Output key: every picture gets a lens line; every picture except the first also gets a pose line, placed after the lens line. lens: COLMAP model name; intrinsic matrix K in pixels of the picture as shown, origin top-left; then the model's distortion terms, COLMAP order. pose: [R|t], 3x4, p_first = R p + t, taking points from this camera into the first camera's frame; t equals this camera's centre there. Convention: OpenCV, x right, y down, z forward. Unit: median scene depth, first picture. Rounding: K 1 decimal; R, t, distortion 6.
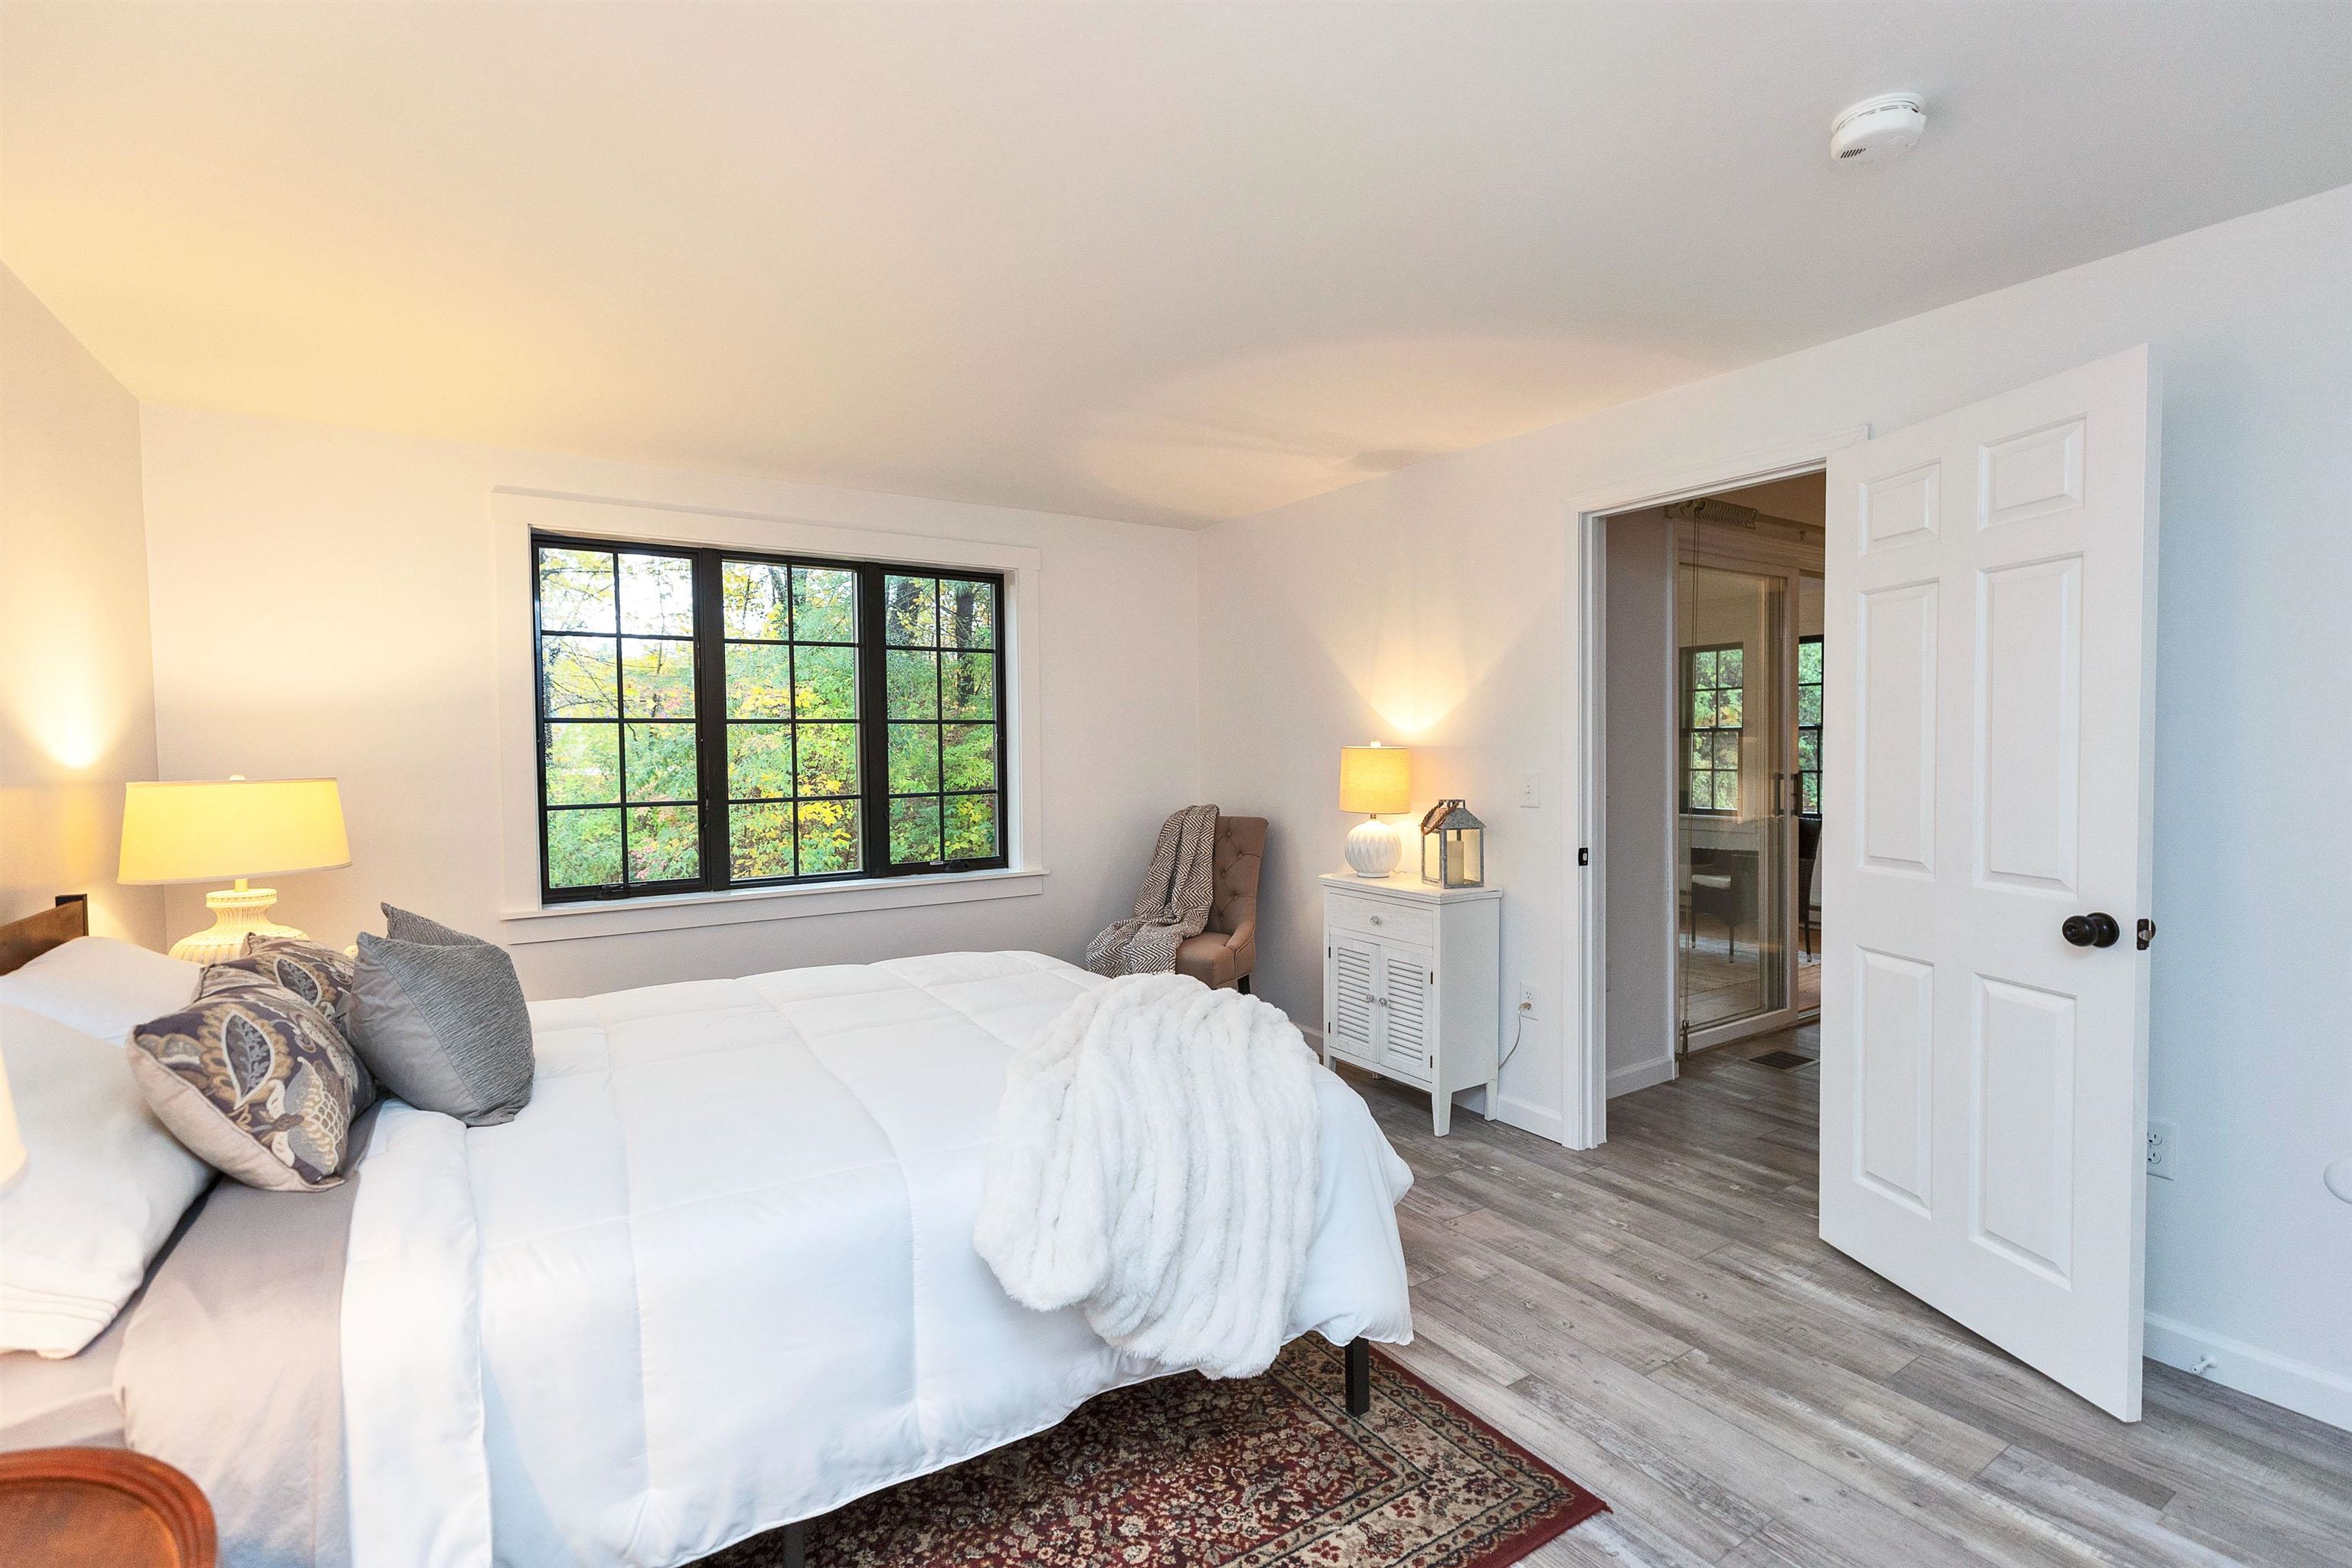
lens RADIAL K [[1079.2, 0, 1163.8], [0, 1079.2, 766.7], [0, 0, 1]] dist [0.001071, 0.000068]
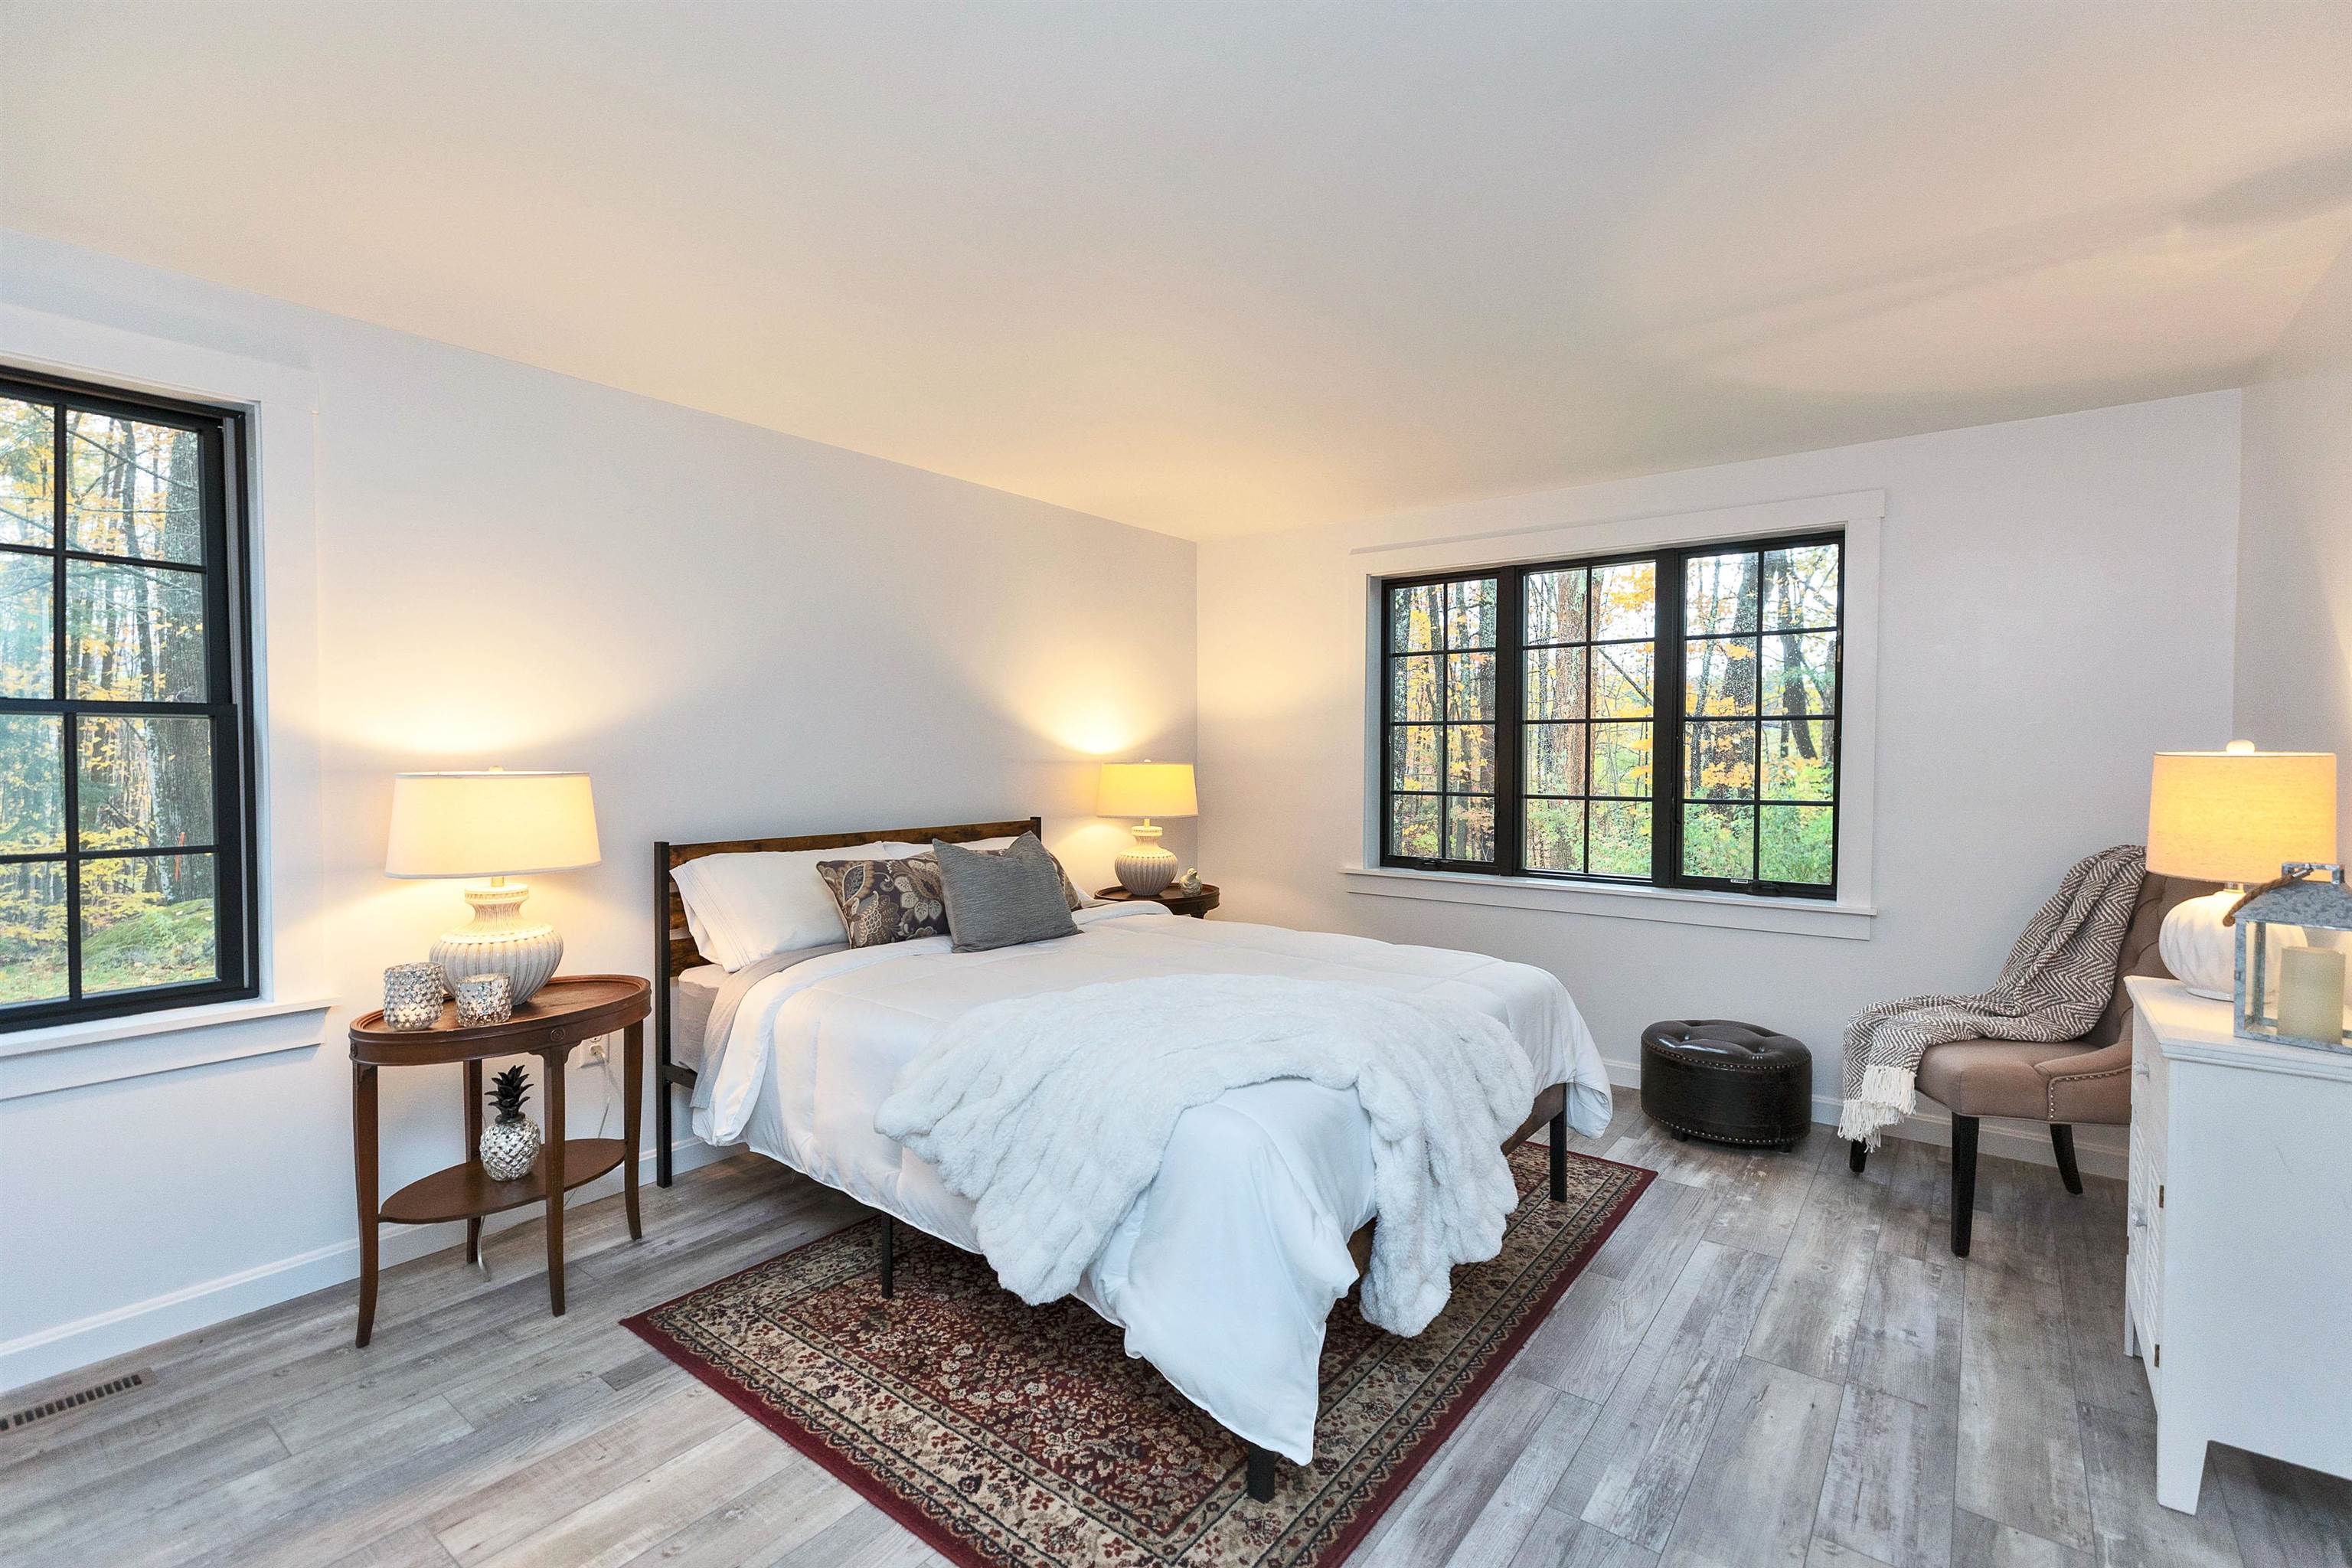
lens RADIAL K [[1049.9, 0, 1176.0], [0, 1049.9, 784.0], [0, 0, 1]] dist [0.000279, -0.000283]
pose [[0.333448, 0.043934, -0.941744, 0.497243], [-0.026367, 0.998957, 0.037267, -0.010242], [0.942400, 0.012404, 0.334259, 0.335868]]
